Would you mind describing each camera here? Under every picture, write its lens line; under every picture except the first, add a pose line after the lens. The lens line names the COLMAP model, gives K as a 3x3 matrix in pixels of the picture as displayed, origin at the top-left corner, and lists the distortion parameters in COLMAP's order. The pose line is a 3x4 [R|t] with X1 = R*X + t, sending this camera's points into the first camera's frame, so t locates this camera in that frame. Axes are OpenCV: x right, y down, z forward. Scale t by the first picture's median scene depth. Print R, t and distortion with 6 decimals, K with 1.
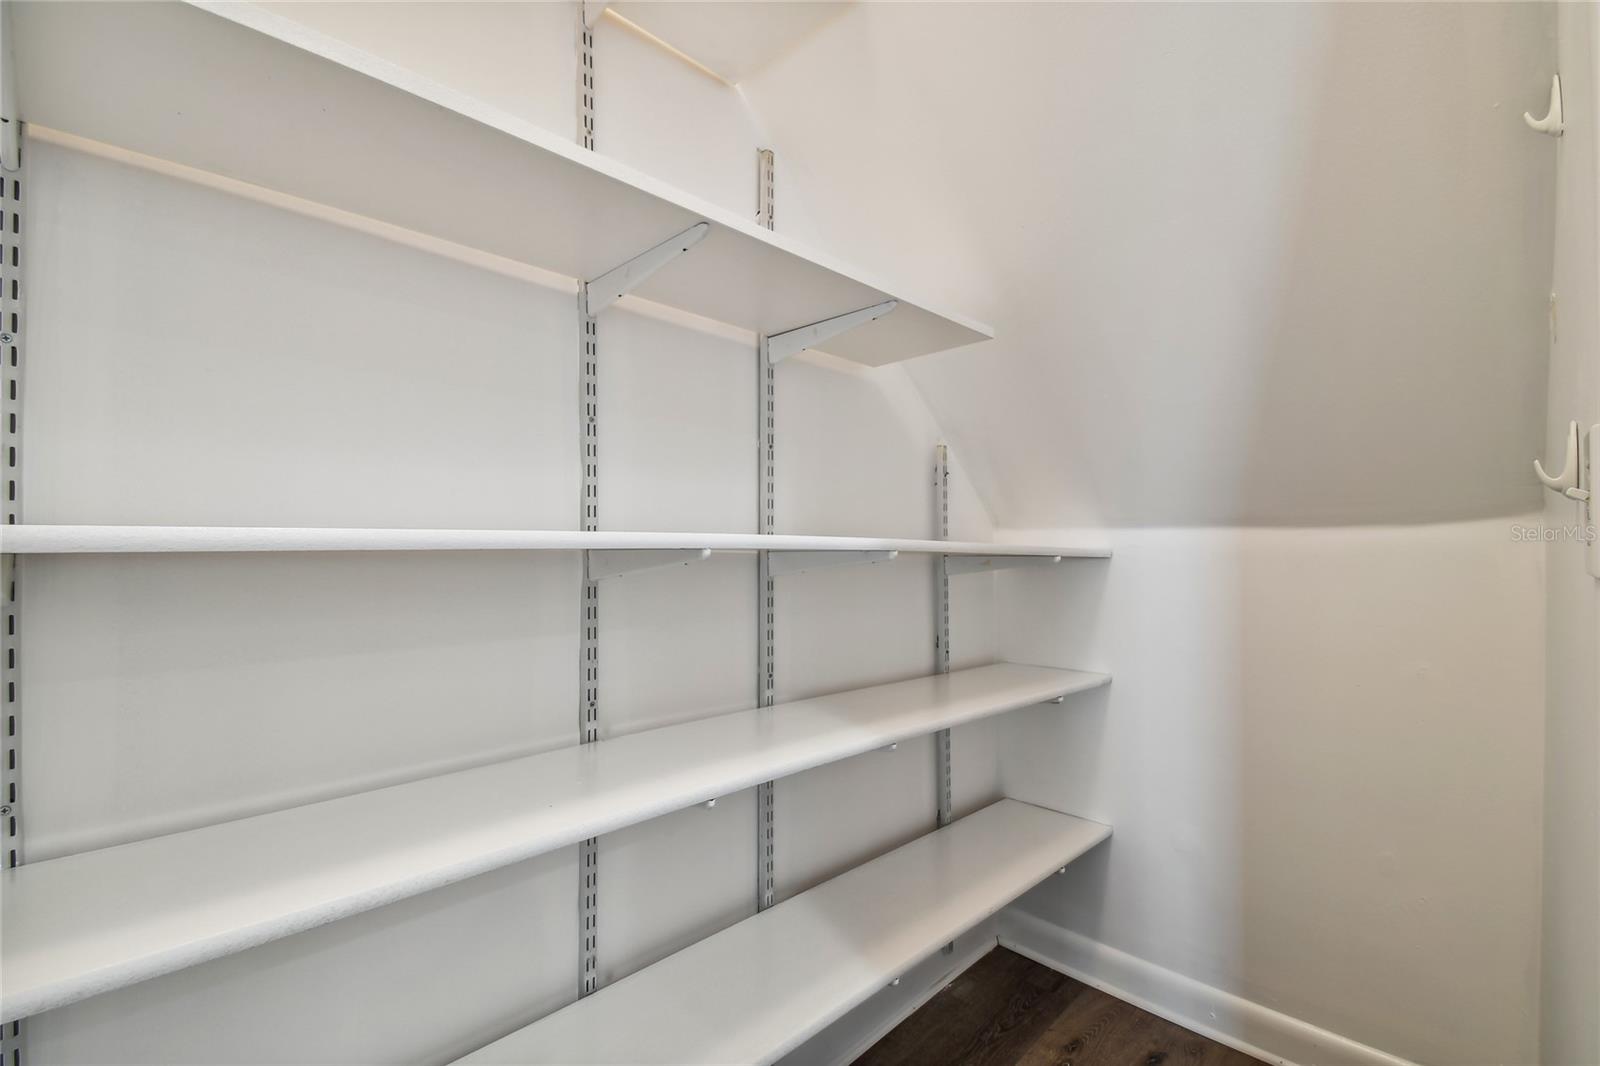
lens RADIAL K [[701.3, 0, 795.4], [0, 701.3, 532.7], [0, 0, 1]] dist [0.037492, -0.020381]
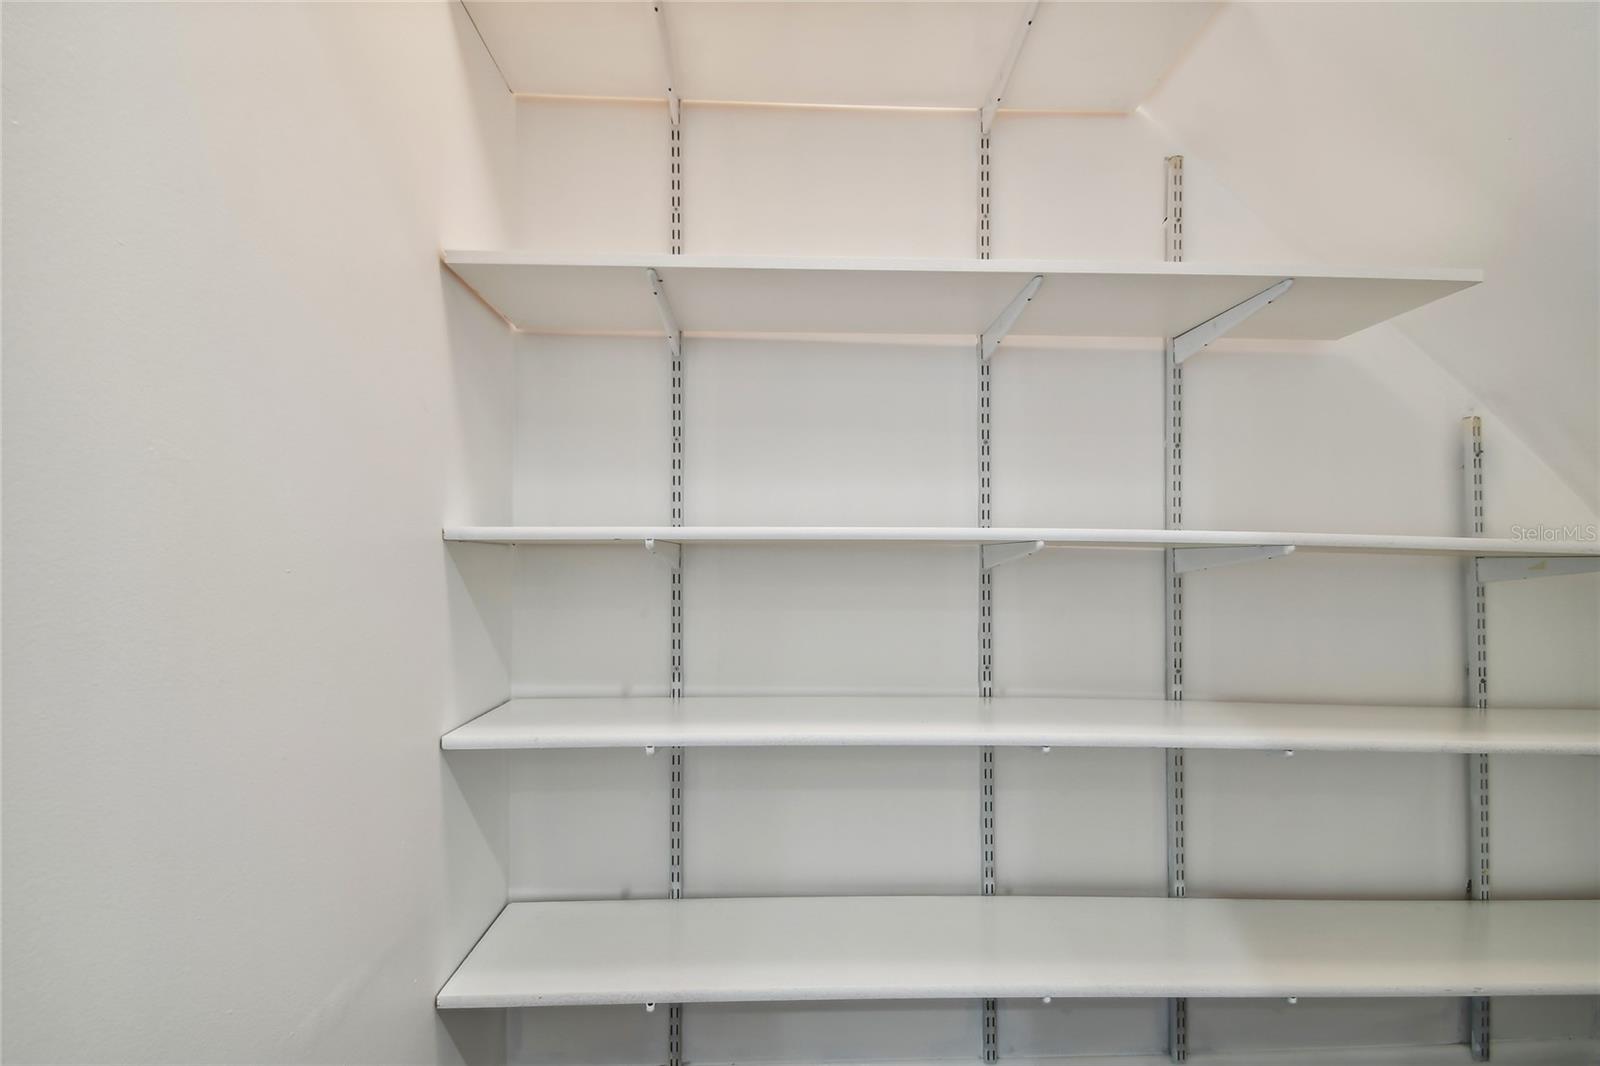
lens RADIAL K [[703.6, 0, 803.0], [0, 703.6, 536.2], [0, 0, 1]] dist [0.037694, -0.021779]
pose [[0.727260, -0.013804, -0.686224, 0.276166], [0.007672, 0.999899, -0.011983, 0.017003], [0.686320, 0.003450, 0.727292, -0.119129]]
